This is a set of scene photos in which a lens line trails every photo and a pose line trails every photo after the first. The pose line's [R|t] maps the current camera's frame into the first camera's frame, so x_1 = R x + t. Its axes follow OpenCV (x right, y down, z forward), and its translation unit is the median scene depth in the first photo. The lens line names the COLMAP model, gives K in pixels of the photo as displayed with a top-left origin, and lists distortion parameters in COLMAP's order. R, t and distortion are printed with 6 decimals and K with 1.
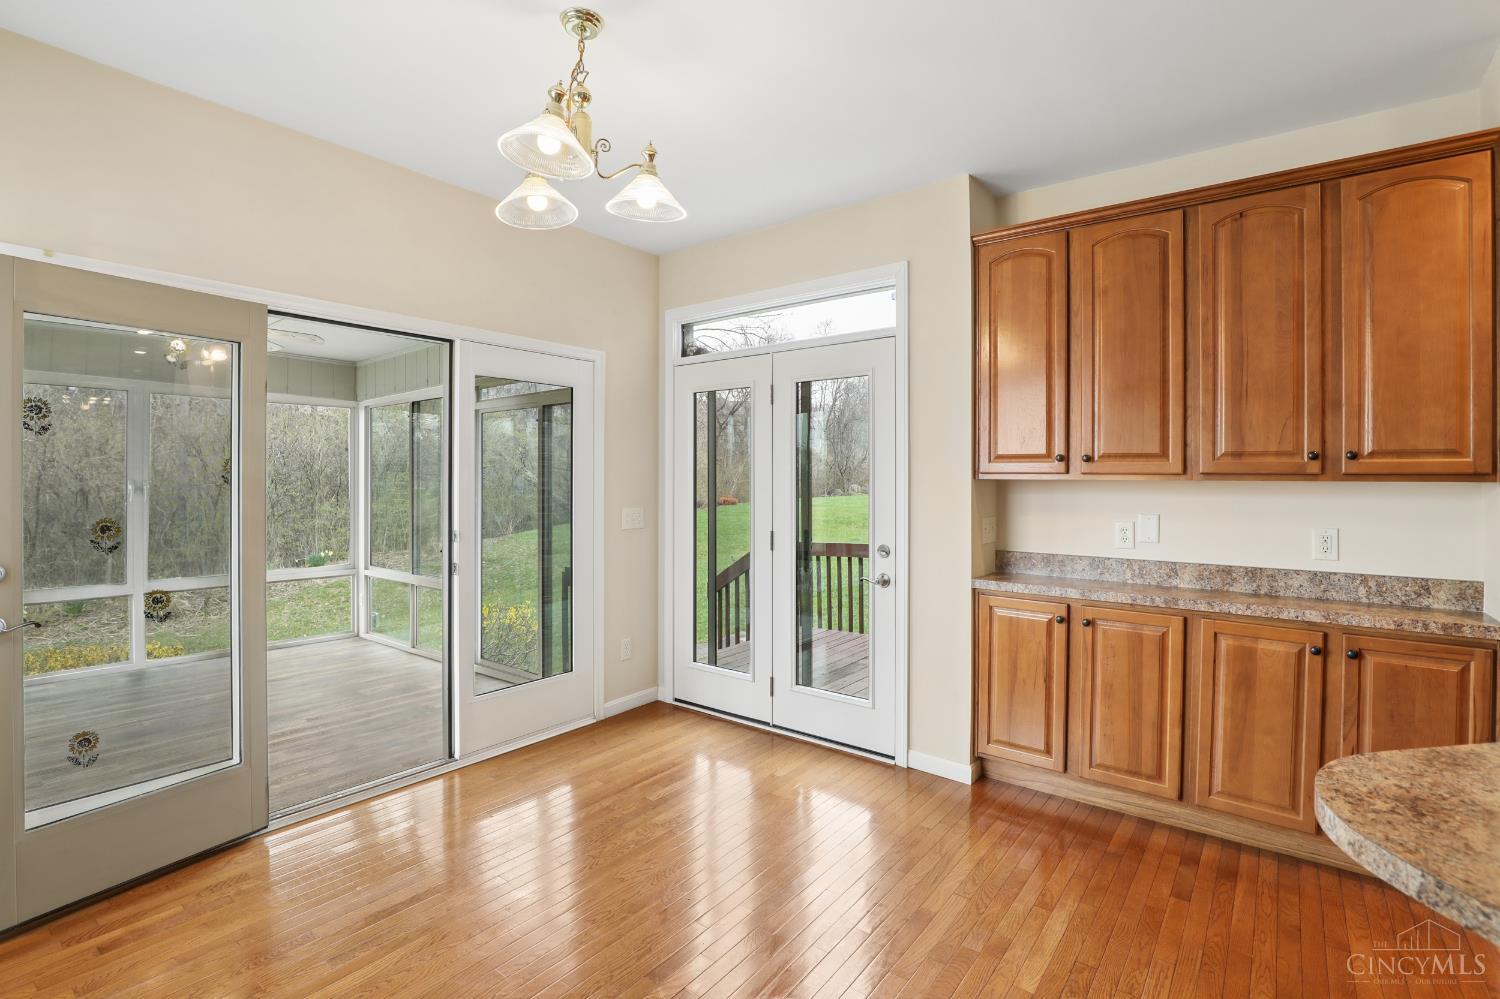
lens RADIAL K [[707.8, 0, 720.2], [0, 707.8, 479.3], [0, 0, 1]] dist [-0.028165, 0.000054]
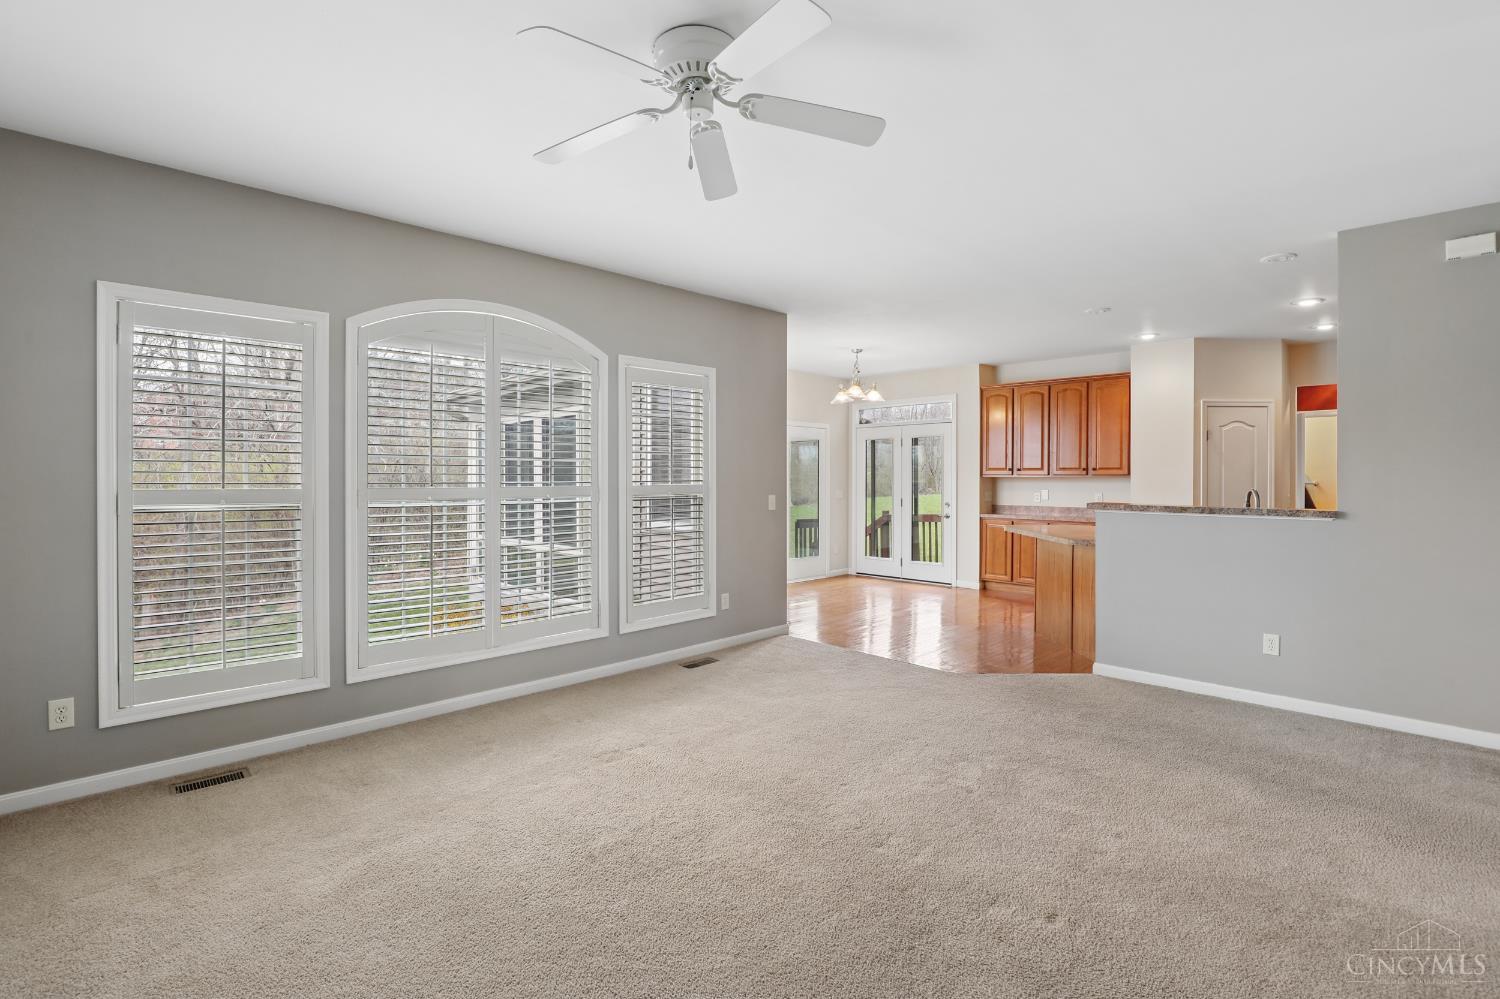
lens RADIAL K [[738.6, 0, 701.5], [0, 738.6, 484.9], [0, 0, 1]] dist [-0.001949, -0.000141]
pose [[0.987103, 0.002446, -0.160065, -0.234872], [-0.002366, 0.999997, 0.000693, 0.029195], [0.160067, -0.000306, 0.987106, -1.899500]]
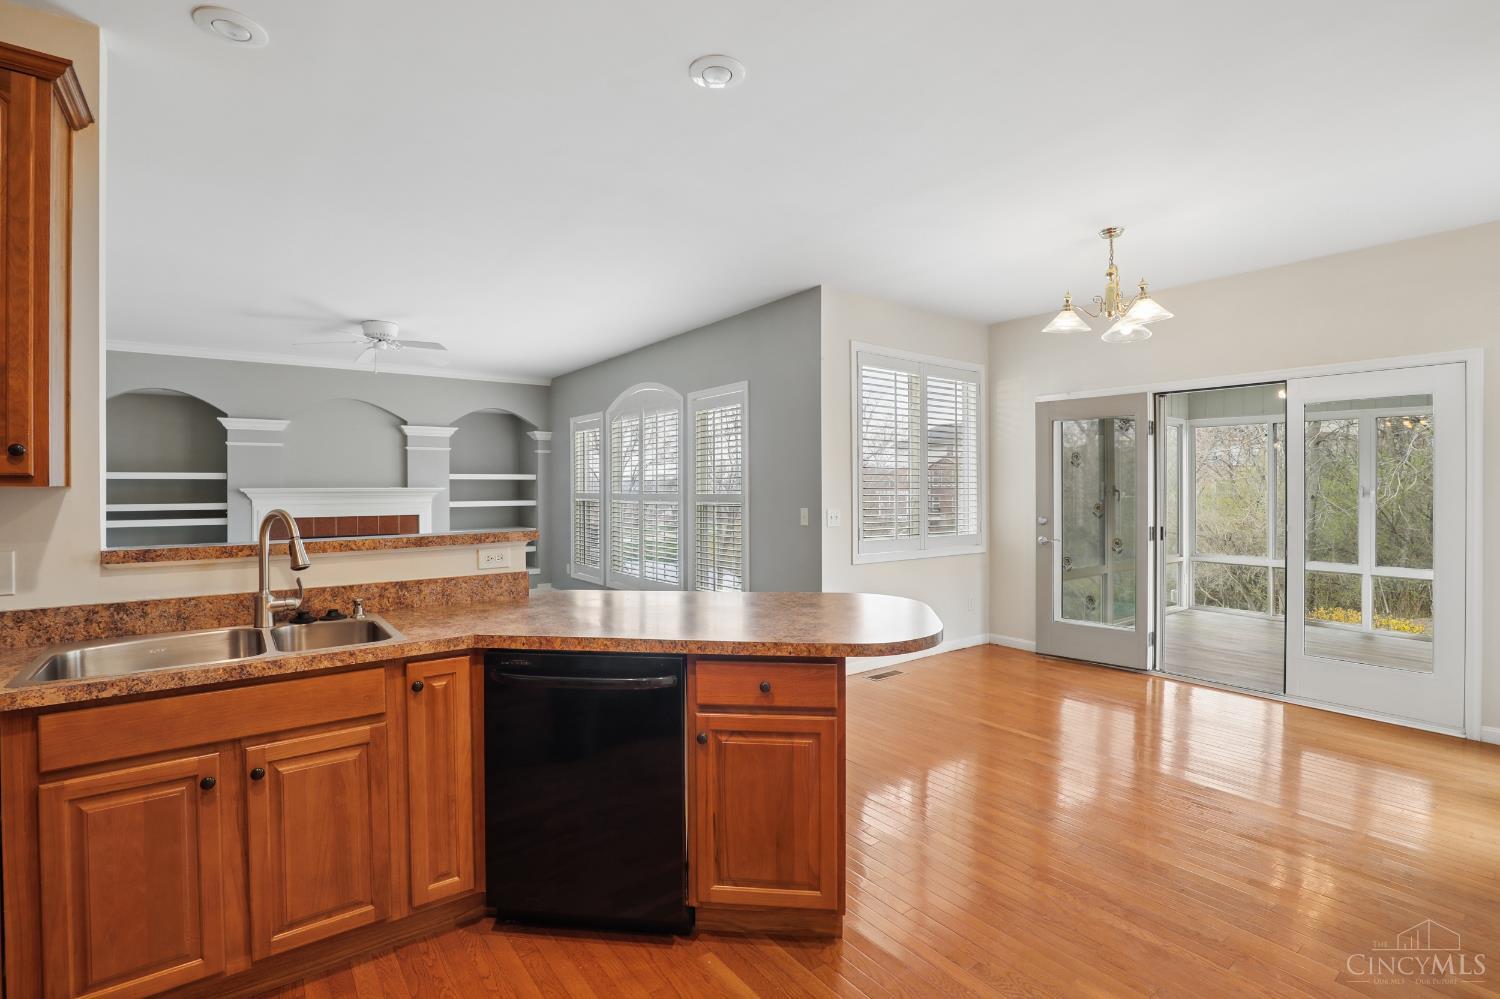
lens RADIAL K [[669.5, 0, 757.0], [0, 669.5, 487.1], [0, 0, 1]] dist [-0.047259, 0.010259]
pose [[-0.245498, -0.001377, -0.969396, 1.091950], [-0.002864, 0.999996, -0.000695, 0.008113], [0.969393, 0.002606, -0.245501, 0.339049]]
